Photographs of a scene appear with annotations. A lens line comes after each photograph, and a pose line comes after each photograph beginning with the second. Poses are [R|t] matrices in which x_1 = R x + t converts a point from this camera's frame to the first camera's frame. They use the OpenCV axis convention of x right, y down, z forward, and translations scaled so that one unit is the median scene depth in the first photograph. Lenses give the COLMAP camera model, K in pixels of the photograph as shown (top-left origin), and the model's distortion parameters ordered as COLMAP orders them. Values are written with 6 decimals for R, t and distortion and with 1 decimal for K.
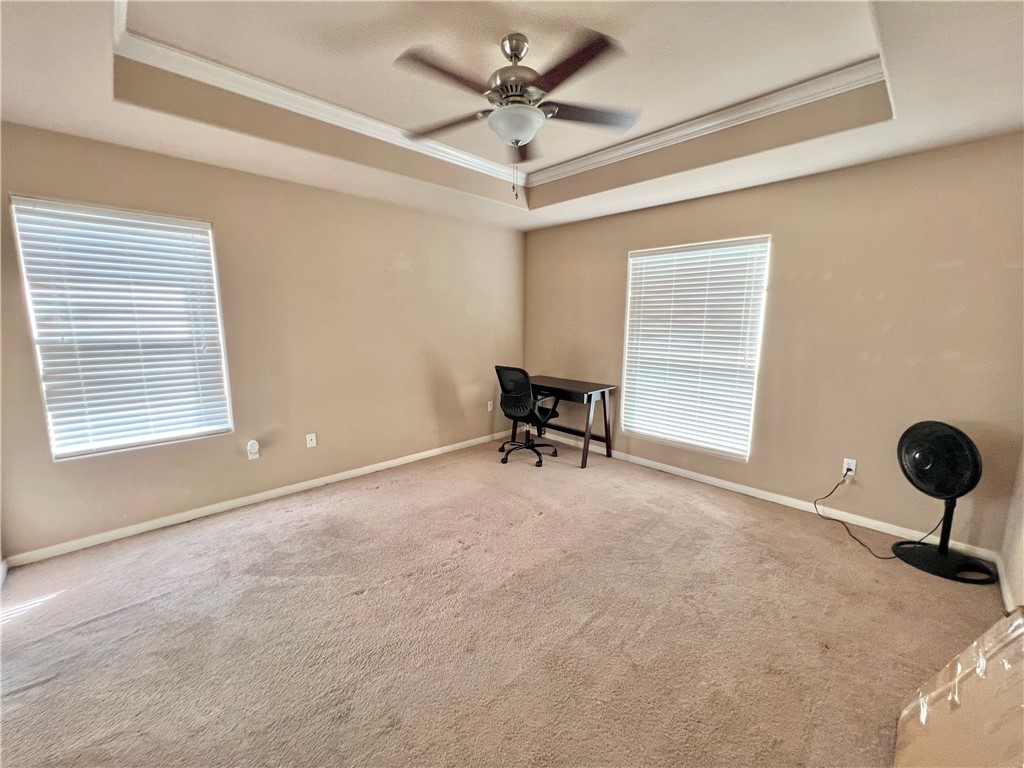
lens RADIAL K [[409.0, 0, 512.8], [0, 409.0, 384.6], [0, 0, 1]] dist [-0.002633, 0.000679]
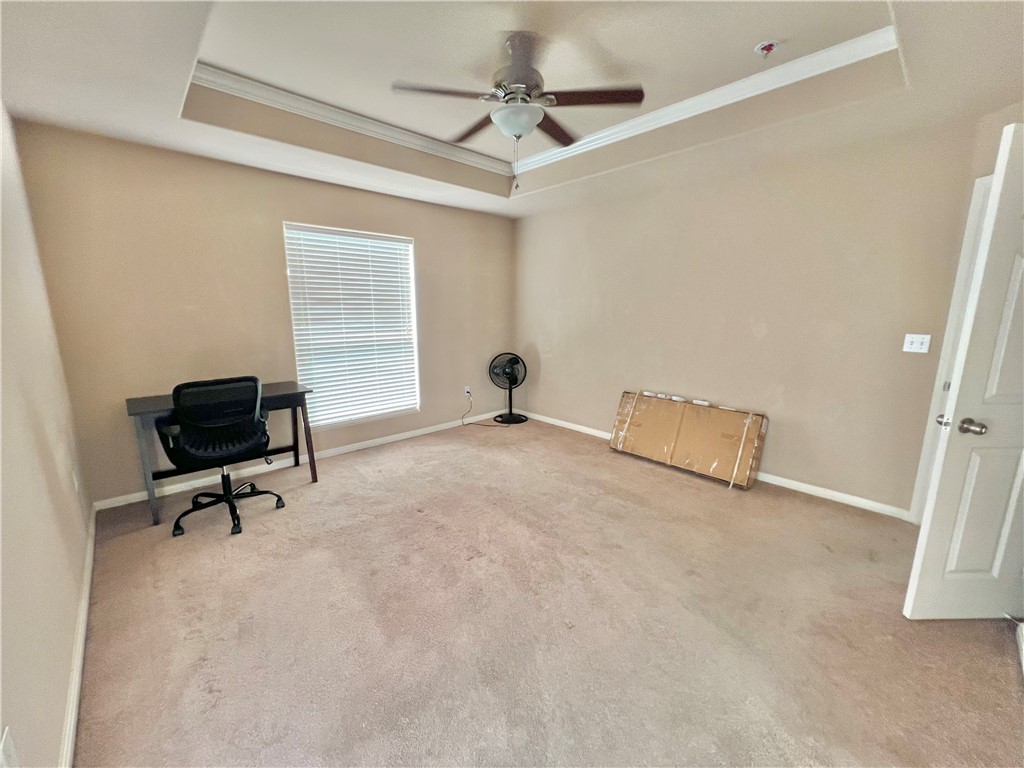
lens RADIAL K [[409.0, 0, 510.0], [0, 409.0, 384.5], [0, 0, 1]] dist [-0.002633, 0.000679]
pose [[0.008419, -0.191157, 0.981523, -0.674428], [0.154580, 0.970008, 0.187588, -0.092041], [-0.987944, 0.150145, 0.037716, 0.615634]]
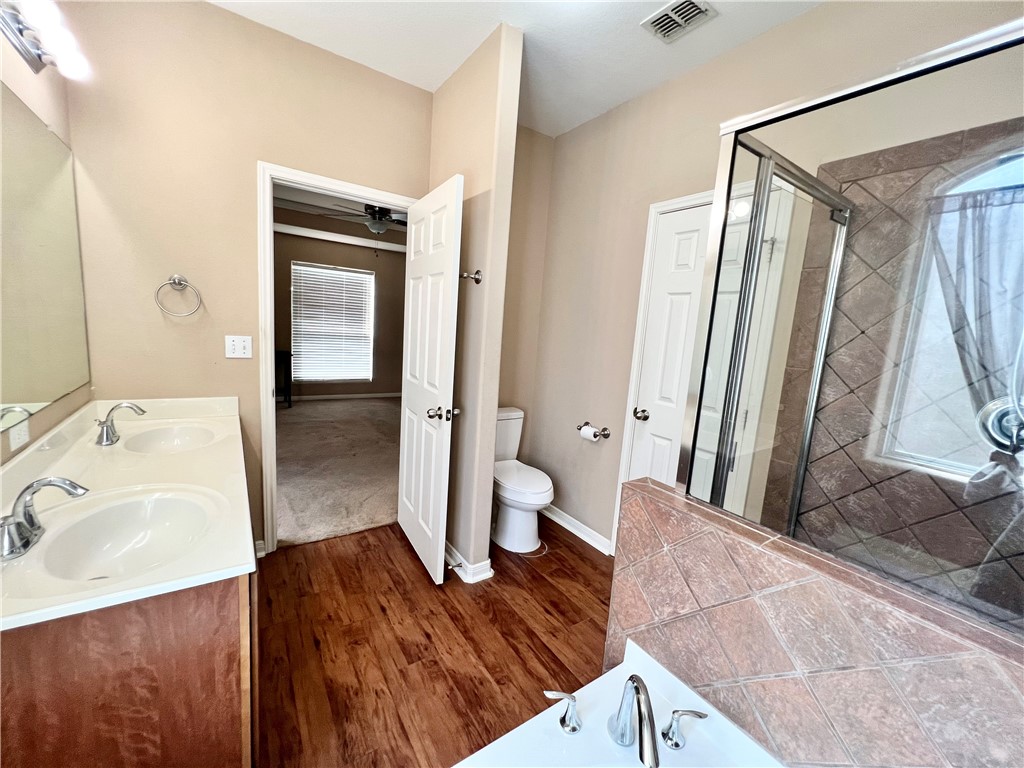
lens RADIAL K [[411.4, 0, 512.9], [0, 411.4, 383.7], [0, 0, 1]] dist [-0.000207, 0.000021]
pose [[0.161602, -0.130797, 0.978150, -1.256194], [0.083005, 0.989467, 0.118597, 0.014710], [-0.983359, 0.062025, 0.170757, -0.041040]]
